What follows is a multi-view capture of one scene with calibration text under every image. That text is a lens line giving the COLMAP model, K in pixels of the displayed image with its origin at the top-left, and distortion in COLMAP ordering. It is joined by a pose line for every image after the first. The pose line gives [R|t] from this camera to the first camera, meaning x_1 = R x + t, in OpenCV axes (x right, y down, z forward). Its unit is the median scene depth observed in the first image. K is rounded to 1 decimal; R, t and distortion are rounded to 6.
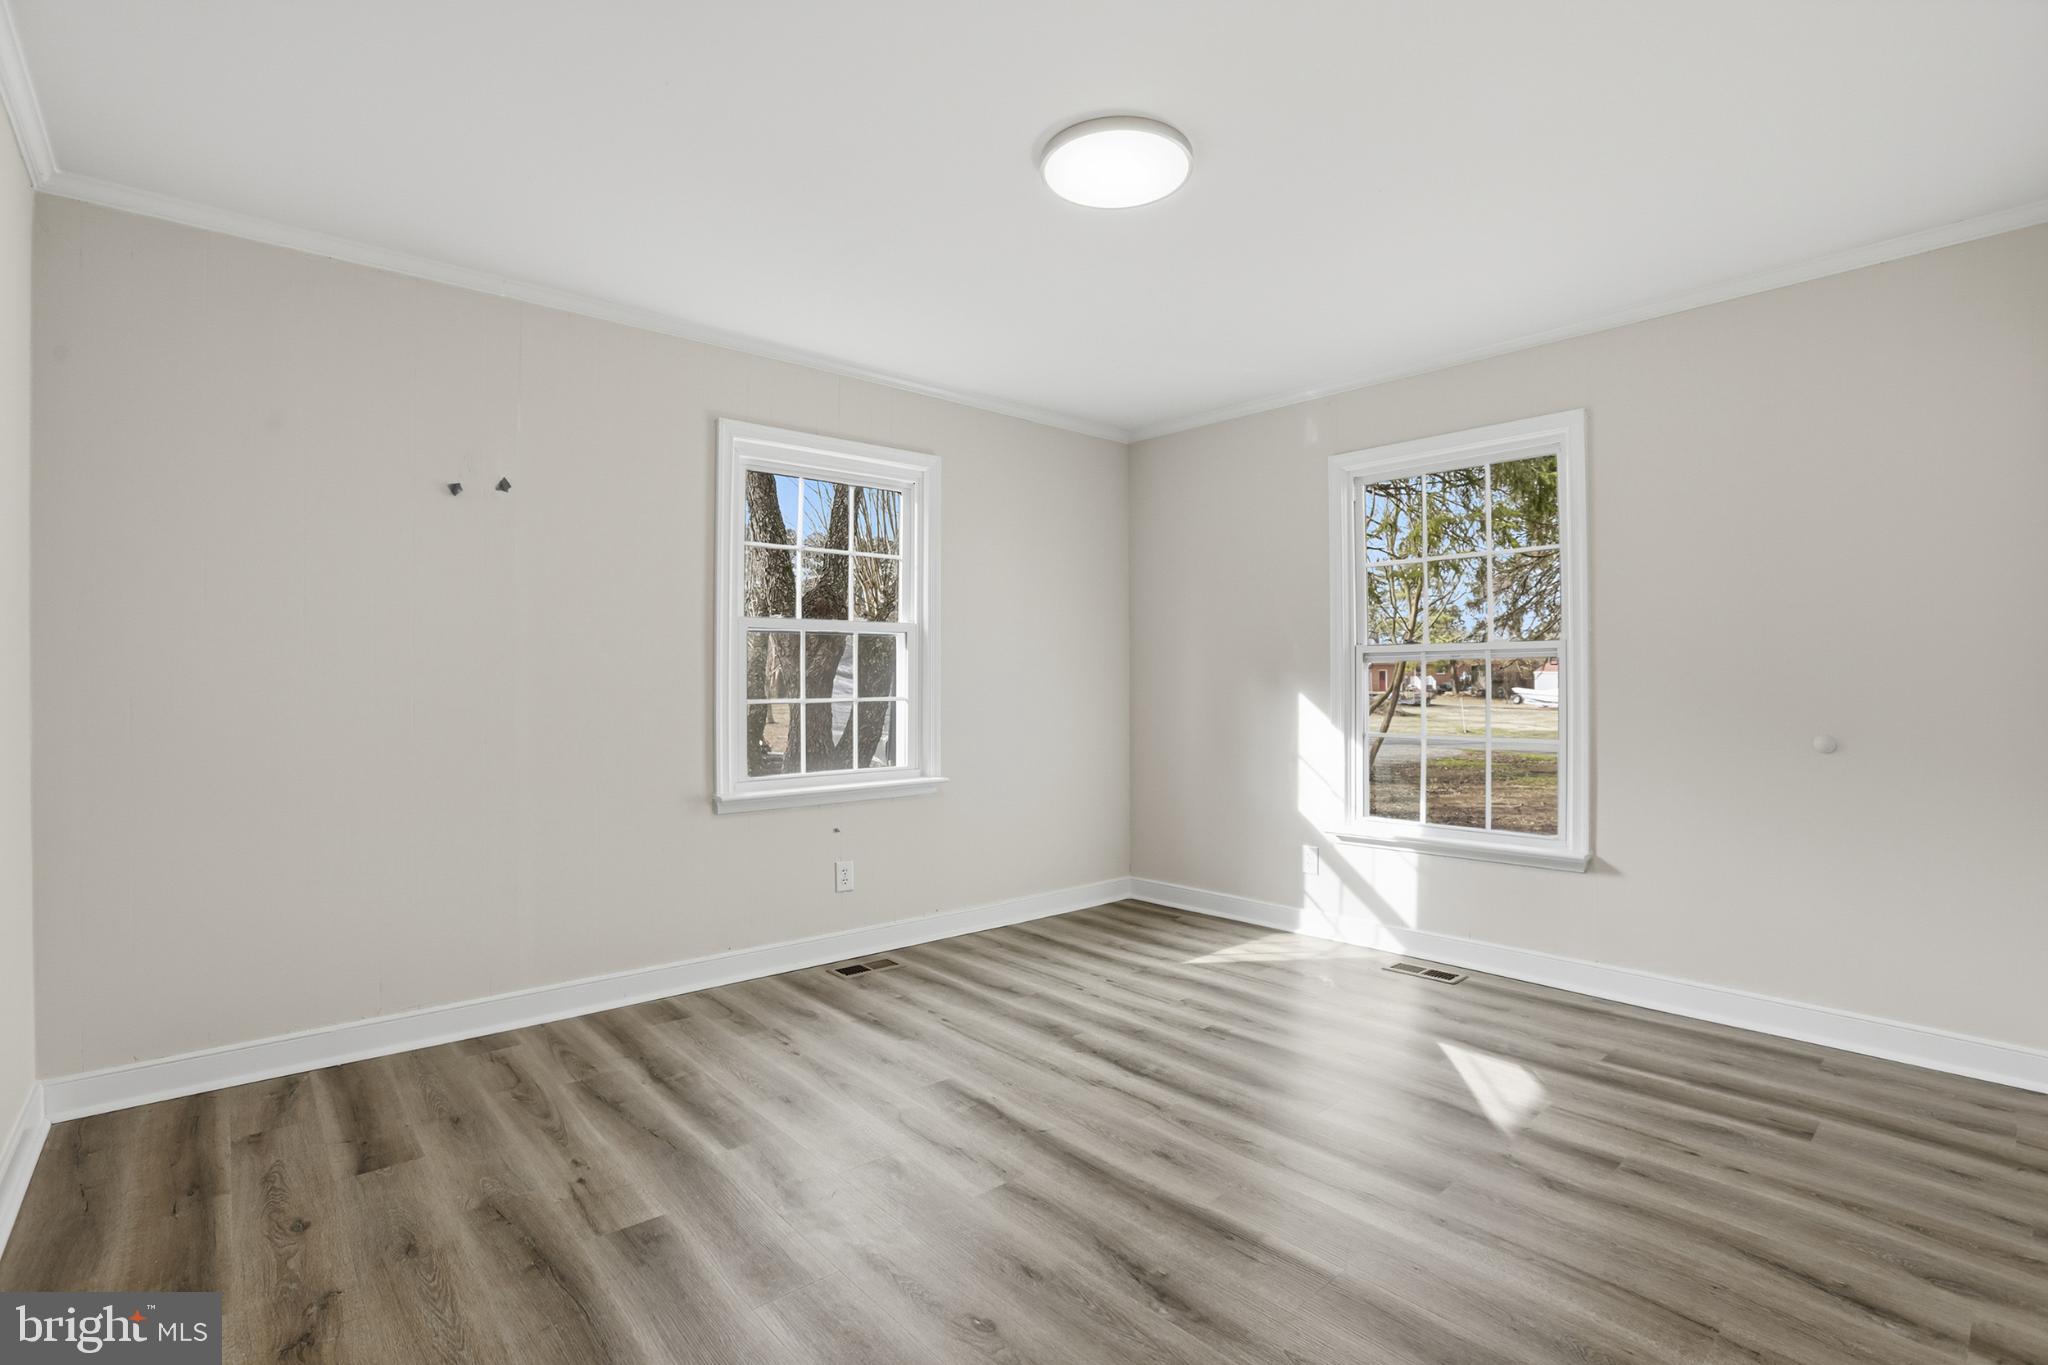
lens RADIAL K [[943.3, 0, 1012.6], [0, 943.3, 678.0], [0, 0, 1]] dist [-0.076569, 0.026903]
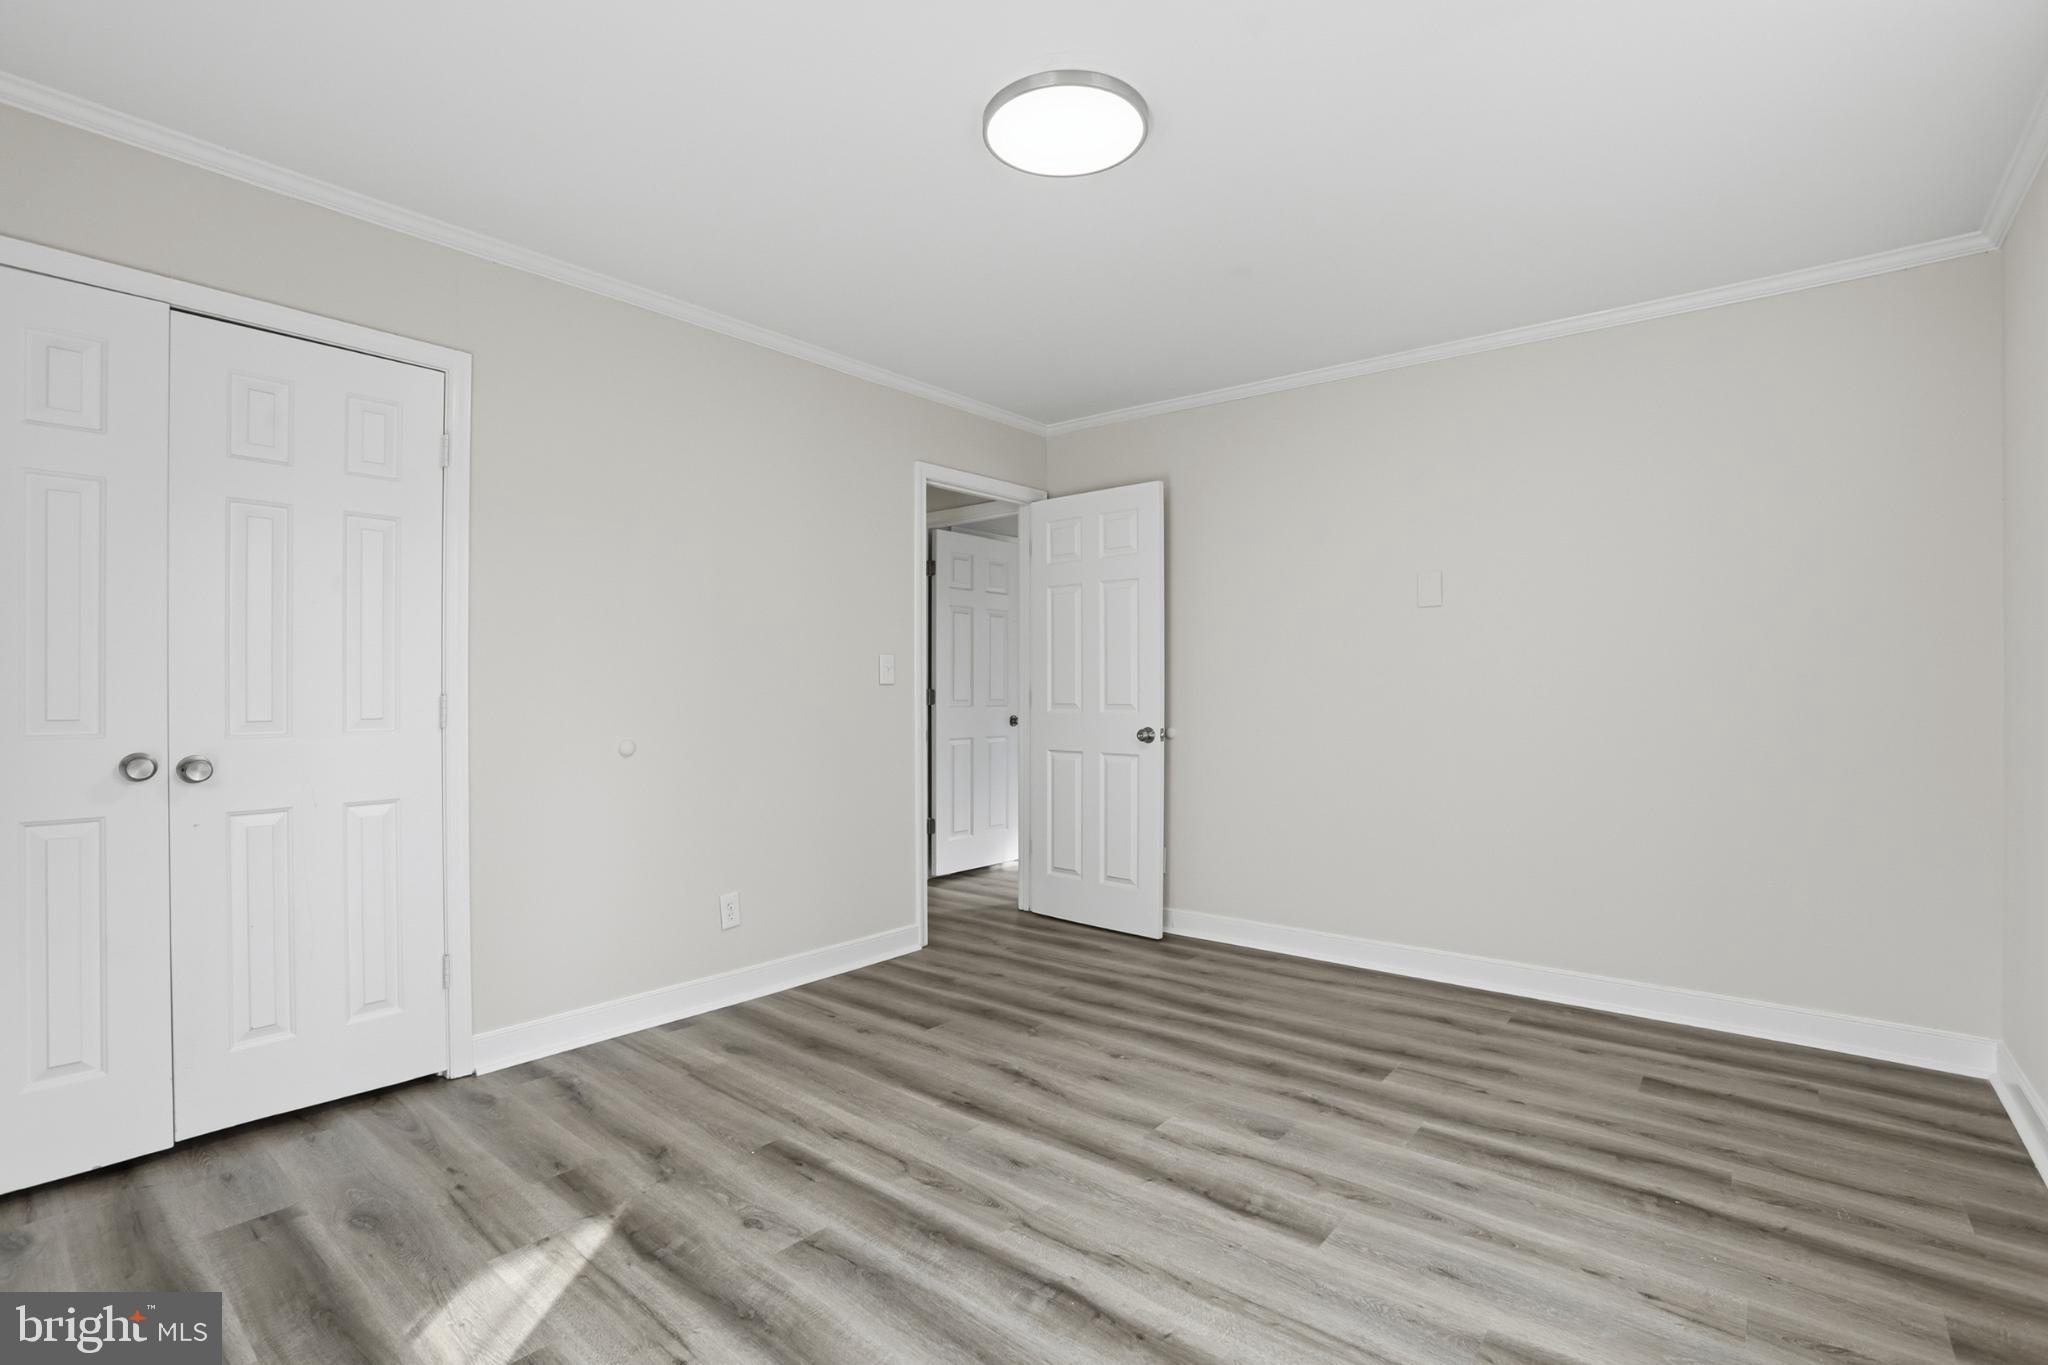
lens RADIAL K [[943.3, 0, 1012.6], [0, 943.3, 678.0], [0, 0, 1]] dist [-0.076569, 0.026903]
pose [[-0.987541, -0.001005, -0.157358, 0.258182], [0.002286, 0.999783, -0.020729, 0.012624], [0.157345, -0.020830, -0.987324, 1.580452]]
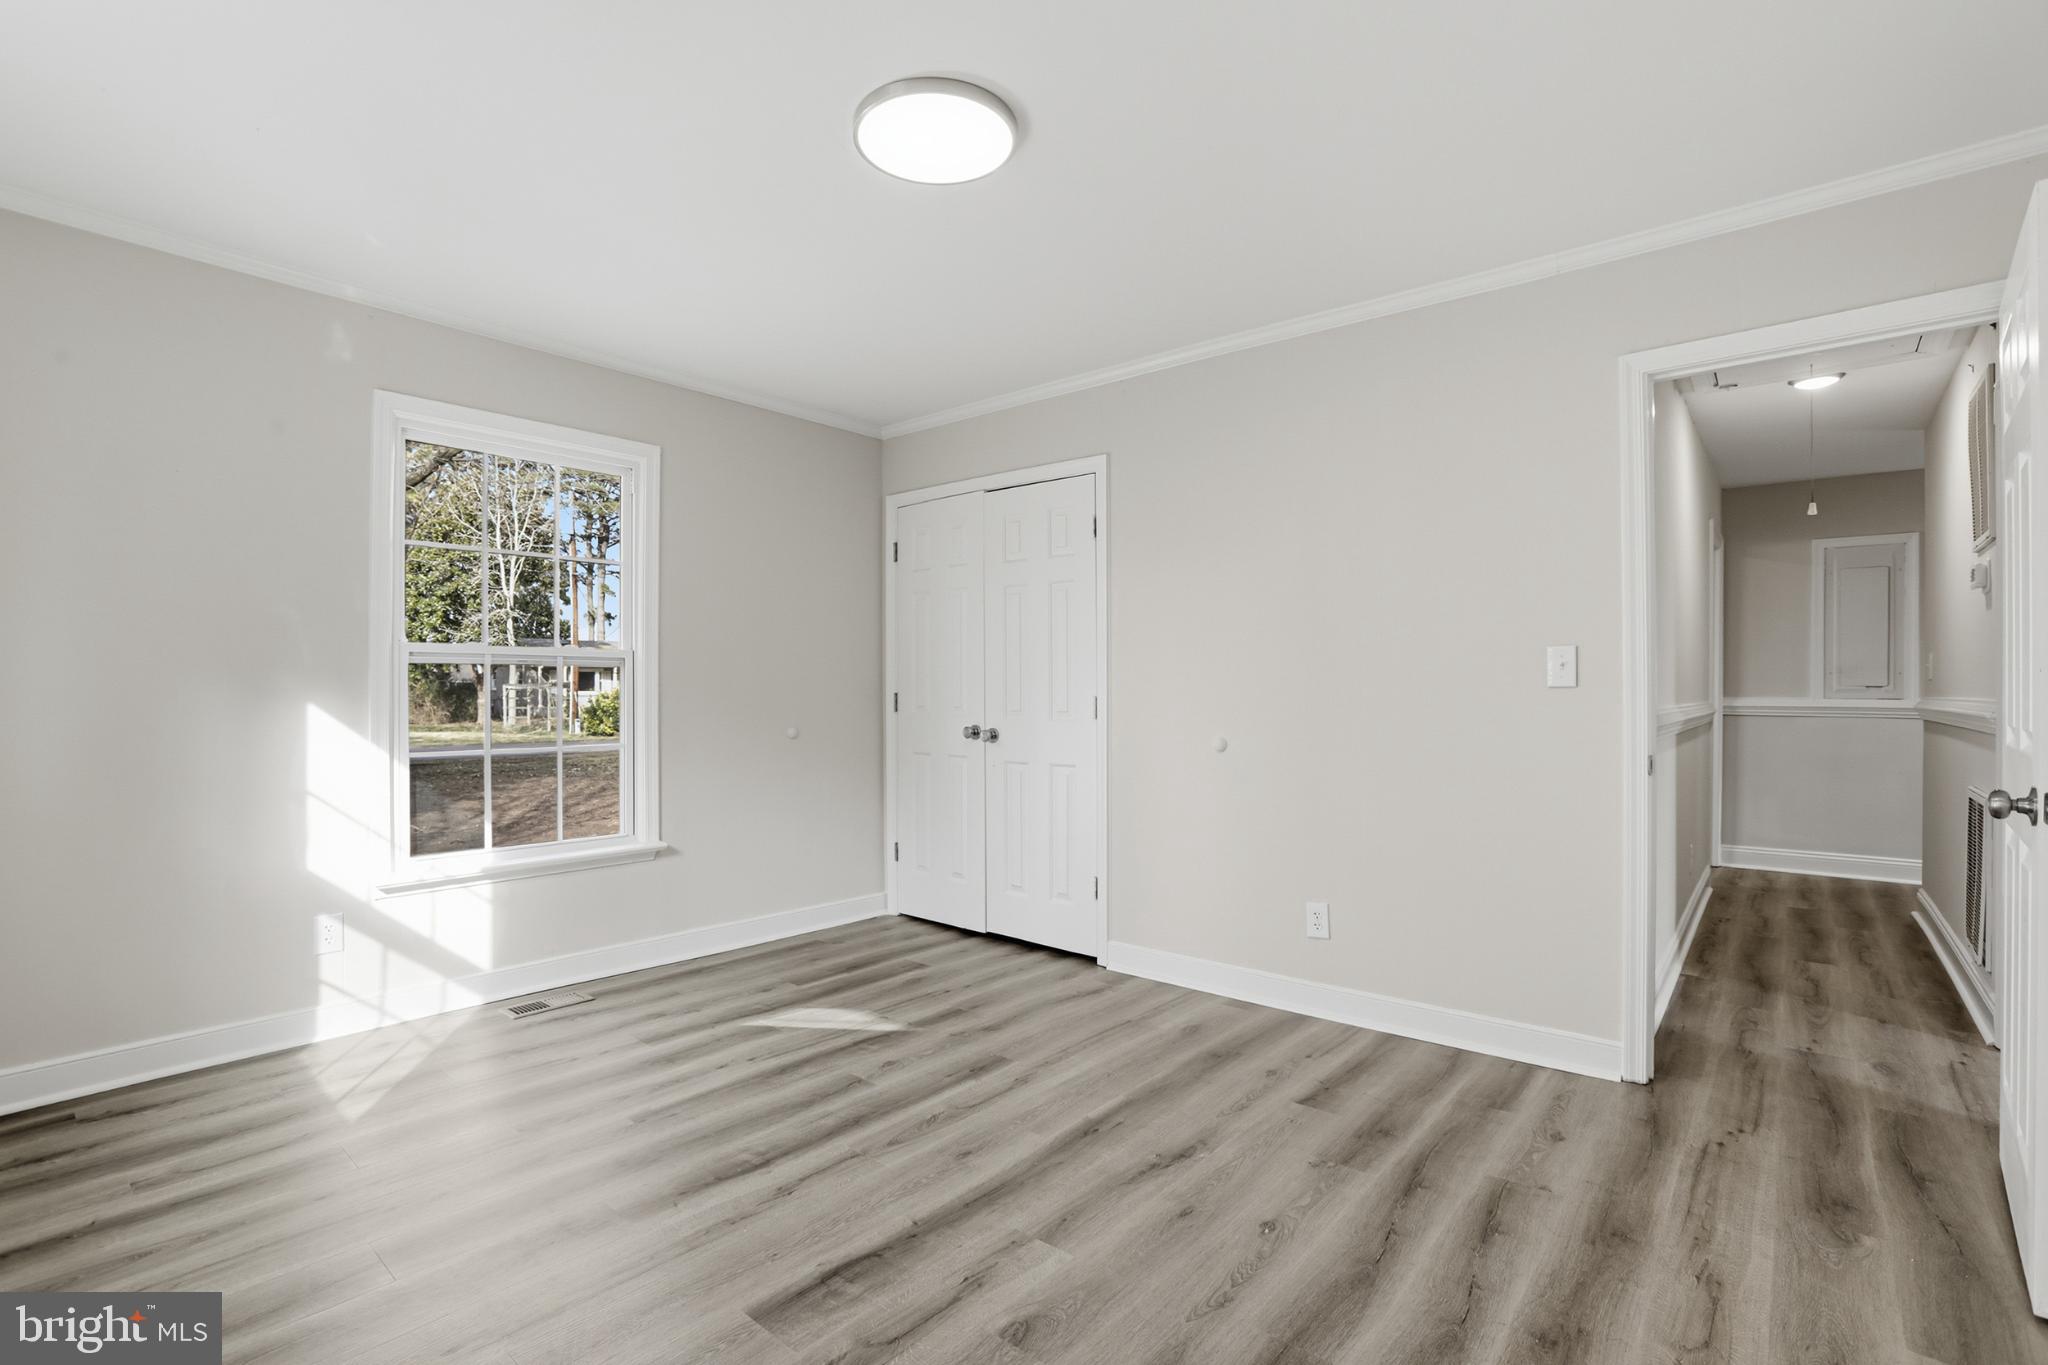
lens RADIAL K [[943.3, 0, 1012.6], [0, 943.3, 678.0], [0, 0, 1]] dist [-0.076569, 0.026903]
pose [[-0.139920, 0.013320, 0.990073, -0.684113], [-0.008717, 0.999854, -0.014683, 0.004054], [-0.990124, -0.010685, -0.139783, 0.868987]]
